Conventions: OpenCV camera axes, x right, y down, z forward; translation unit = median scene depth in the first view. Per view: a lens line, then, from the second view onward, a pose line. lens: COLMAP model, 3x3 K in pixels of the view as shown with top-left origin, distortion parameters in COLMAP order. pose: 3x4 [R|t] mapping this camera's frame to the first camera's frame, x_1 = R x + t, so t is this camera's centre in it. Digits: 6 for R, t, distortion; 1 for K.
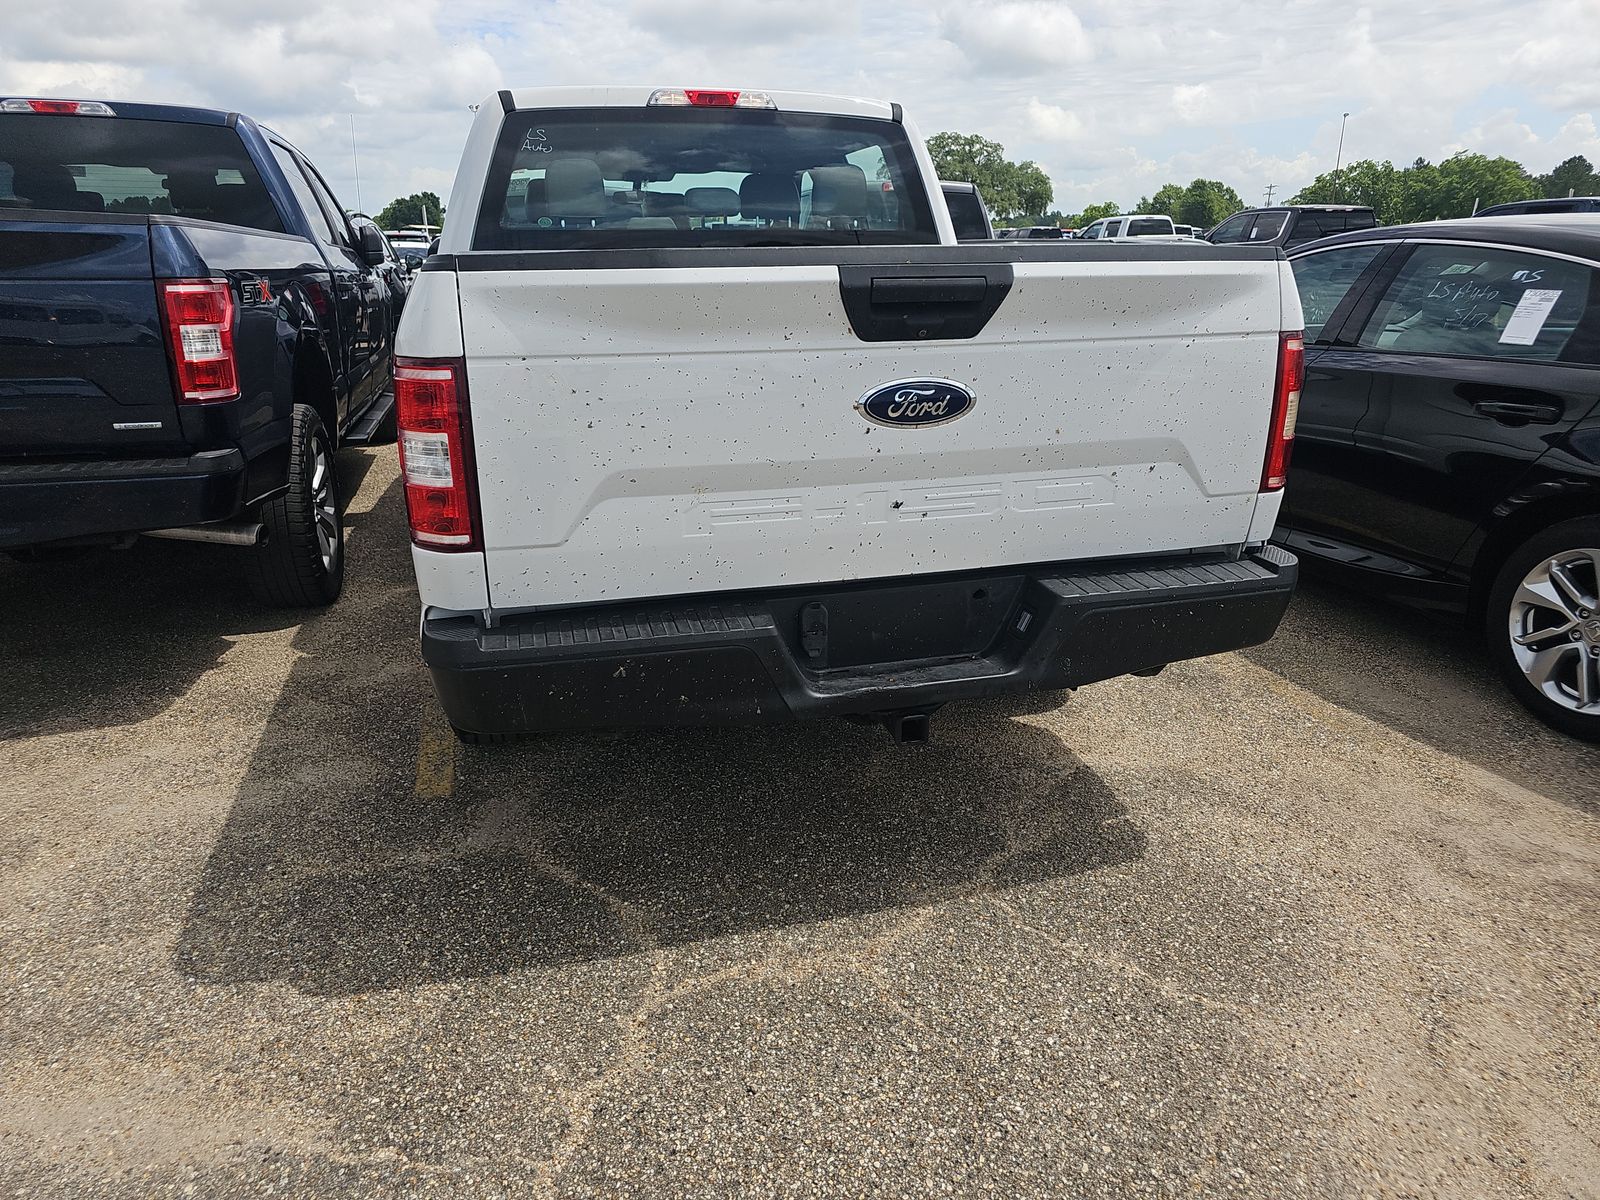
lens RADIAL K [[1057.3, 0, 793.8], [0, 1057.3, 593.6], [0, 0, 1]] dist [0.055375, -0.042233]
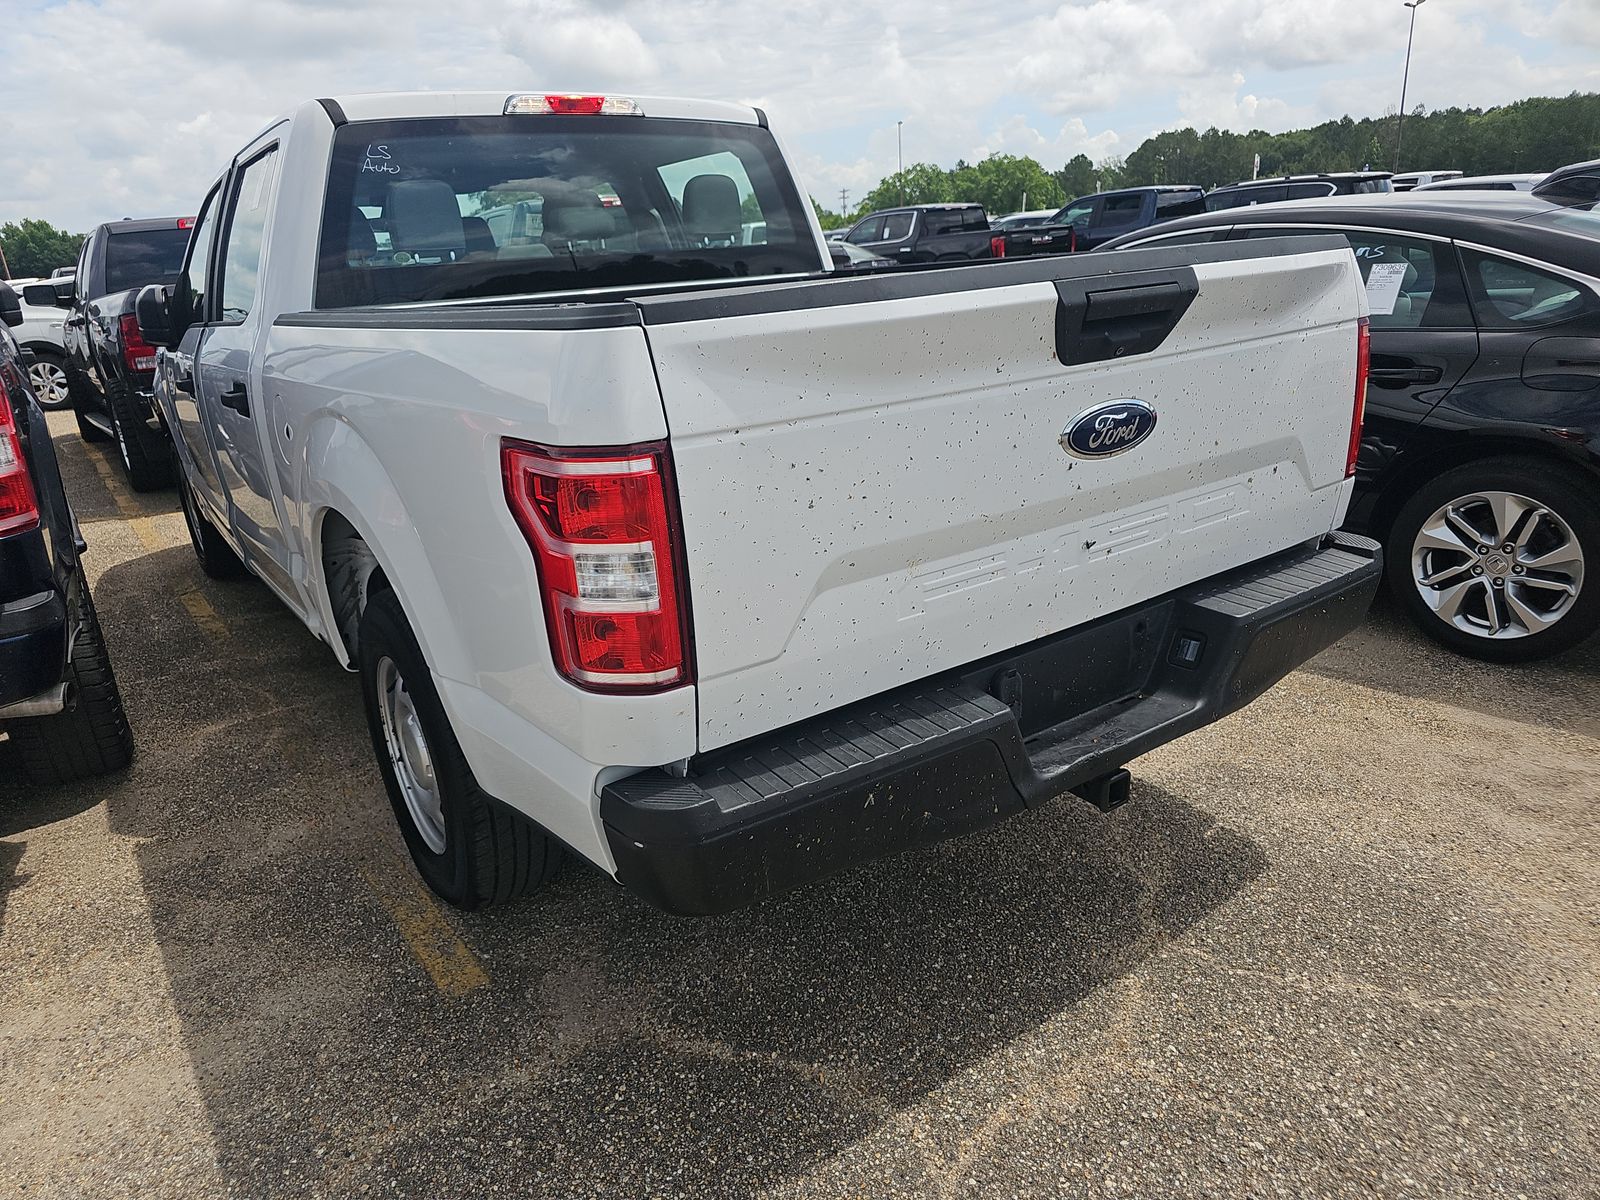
lens RADIAL K [[1065.1, 0, 791.9], [0, 1065.1, 608.2], [0, 0, 1]] dist [0.037398, -0.023987]
pose [[0.941309, -0.159790, 0.297328, -0.382730], [0.160018, 0.986829, 0.023739, -0.086748], [-0.297205, 0.025232, 0.954480, 0.207672]]
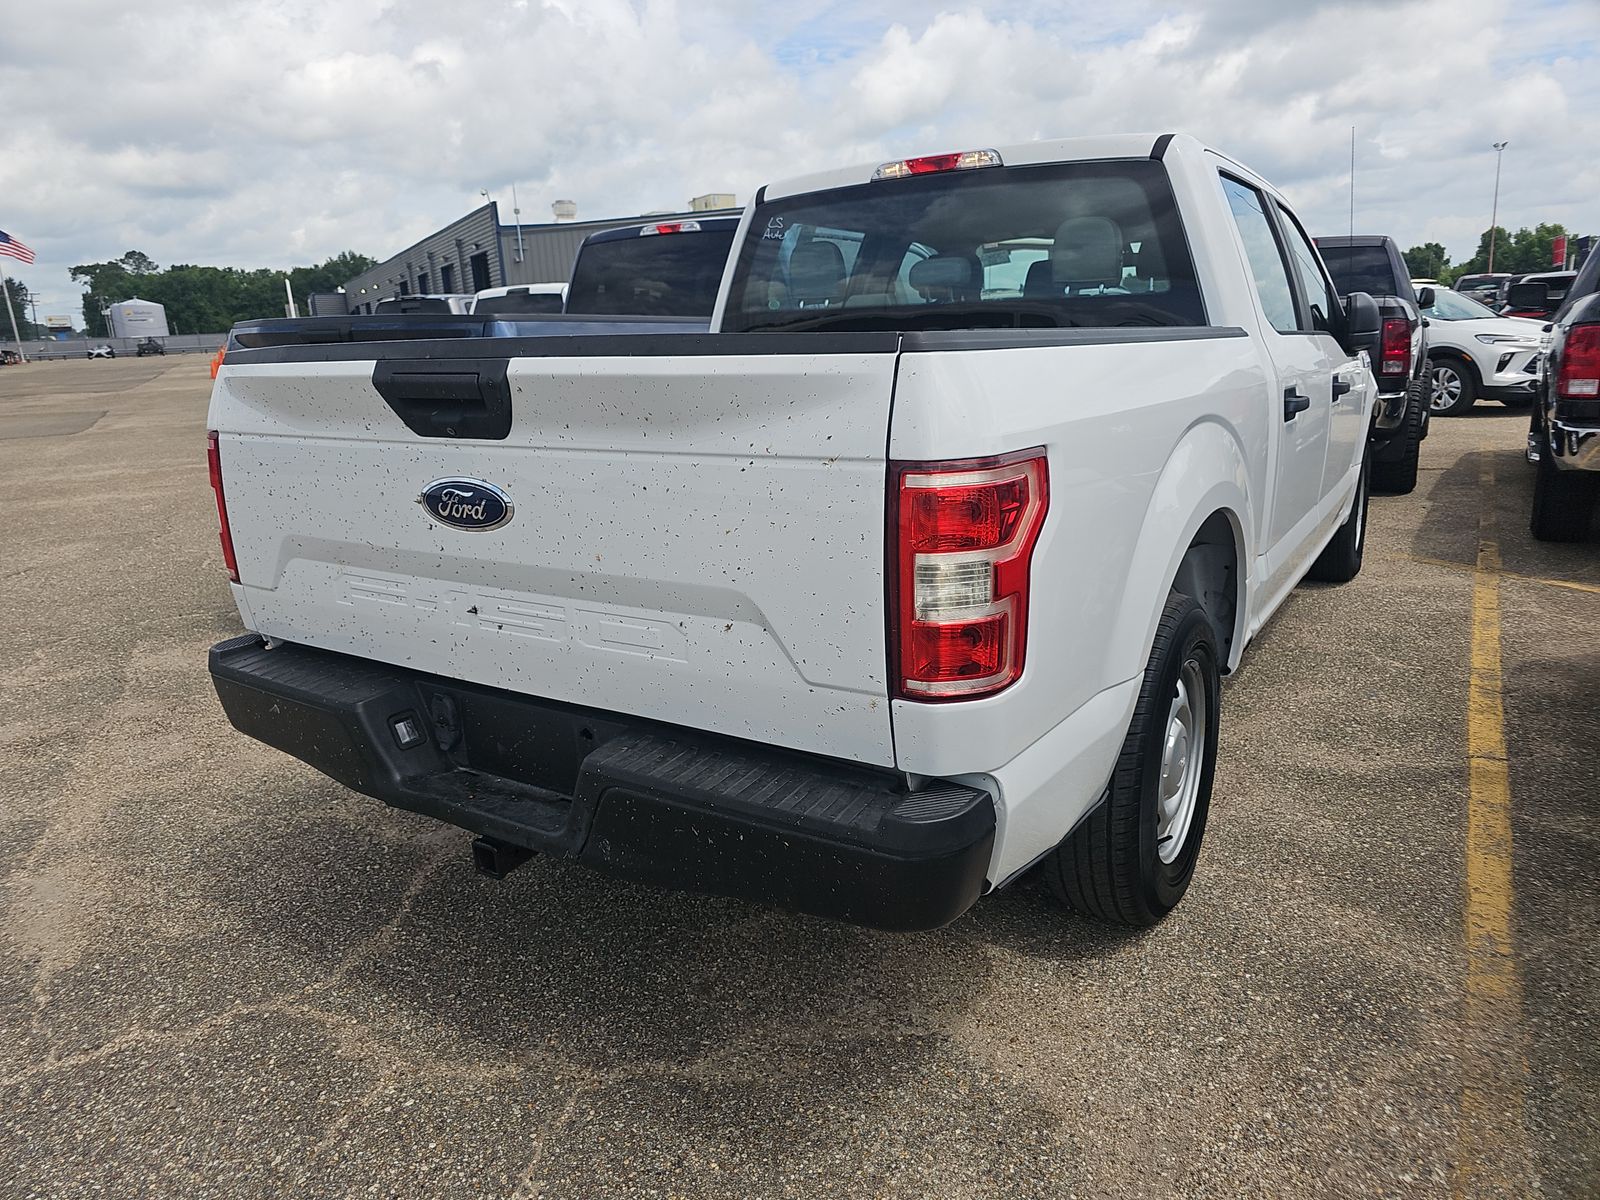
lens RADIAL K [[1057.3, 0, 793.8], [0, 1057.3, 593.6], [0, 0, 1]] dist [0.055375, -0.042233]
pose [[0.665227, 0.165054, -0.728169, 0.899559], [-0.202421, 0.978603, 0.036896, -0.177028], [0.718678, 0.122852, 0.684404, 0.524739]]
